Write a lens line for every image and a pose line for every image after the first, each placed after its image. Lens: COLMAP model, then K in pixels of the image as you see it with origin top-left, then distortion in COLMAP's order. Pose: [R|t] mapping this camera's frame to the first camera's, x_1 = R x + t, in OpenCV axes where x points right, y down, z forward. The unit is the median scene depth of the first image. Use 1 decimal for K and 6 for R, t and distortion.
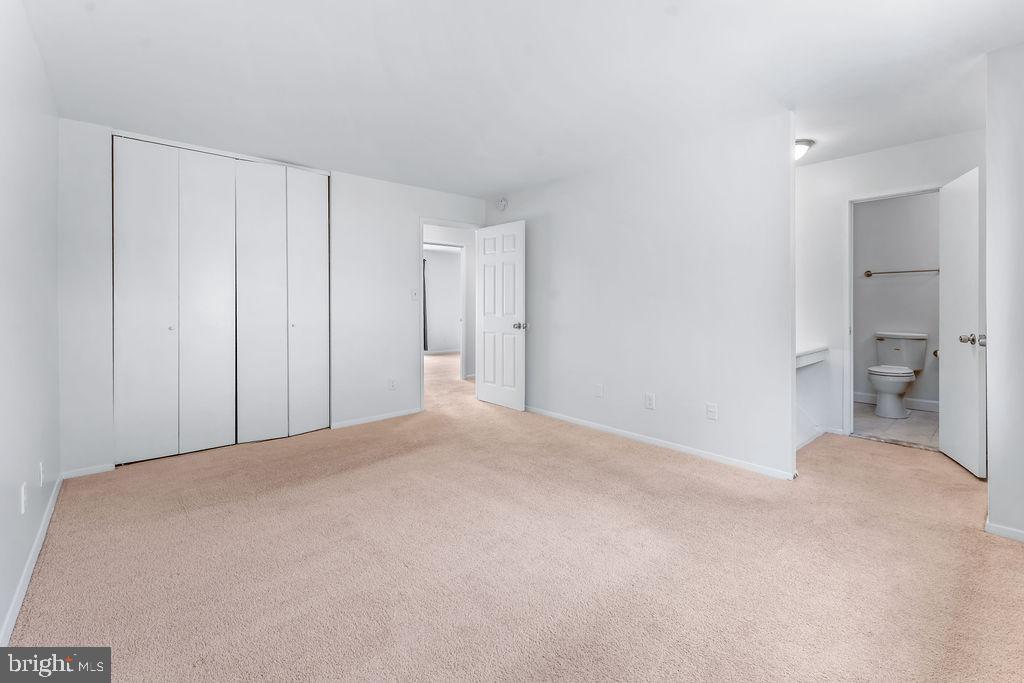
lens RADIAL K [[438.7, 0, 513.7], [0, 438.7, 302.1], [0, 0, 1]] dist [0.002034, 0.000094]
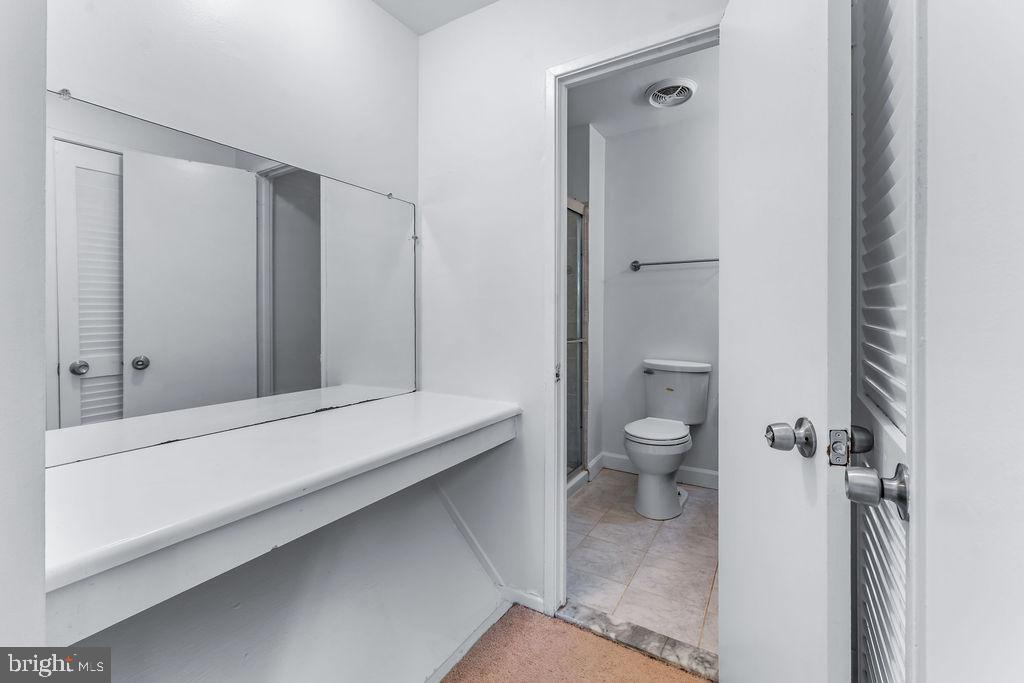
lens RADIAL K [[435.4, 0, 514.0], [0, 435.4, 318.2], [0, 0, 1]] dist [0.005862, -0.000040]
pose [[0.954907, -0.002389, 0.296896, 0.525273], [0.000678, 0.999983, 0.005866, 0.006423], [-0.296905, -0.005400, 0.954892, 0.528052]]
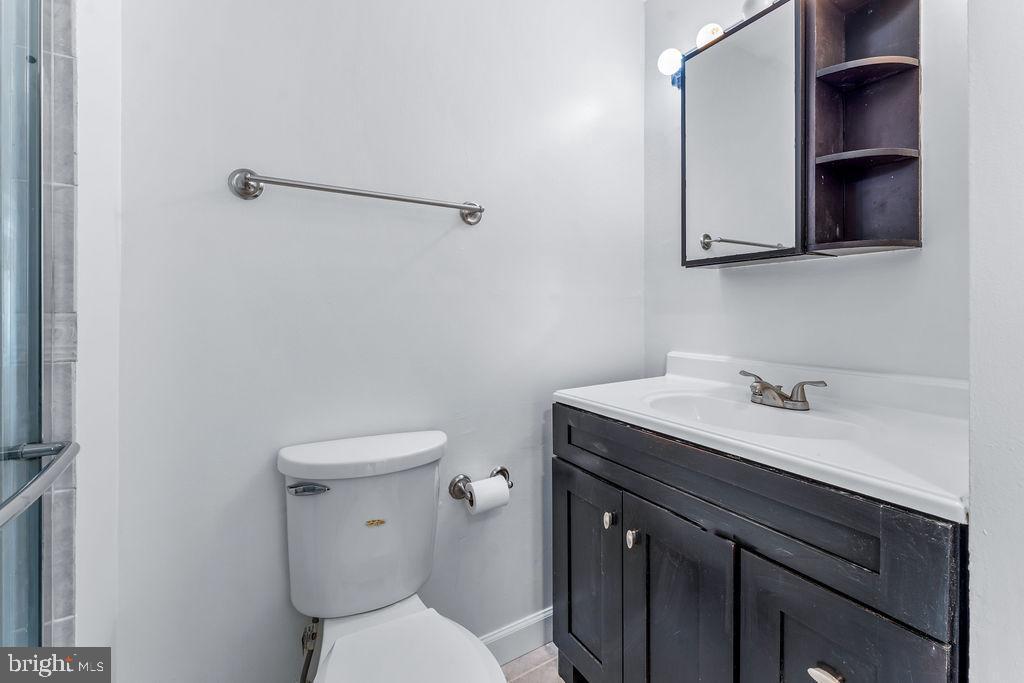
lens RADIAL K [[435.4, 0, 514.0], [0, 435.4, 318.2], [0, 0, 1]] dist [0.005862, -0.000040]
pose [[0.184153, -0.000386, 0.982897, 0.708372], [0.000751, 1.000000, 0.000252, 0.001240], [-0.982897, 0.000692, 0.184154, 0.947970]]
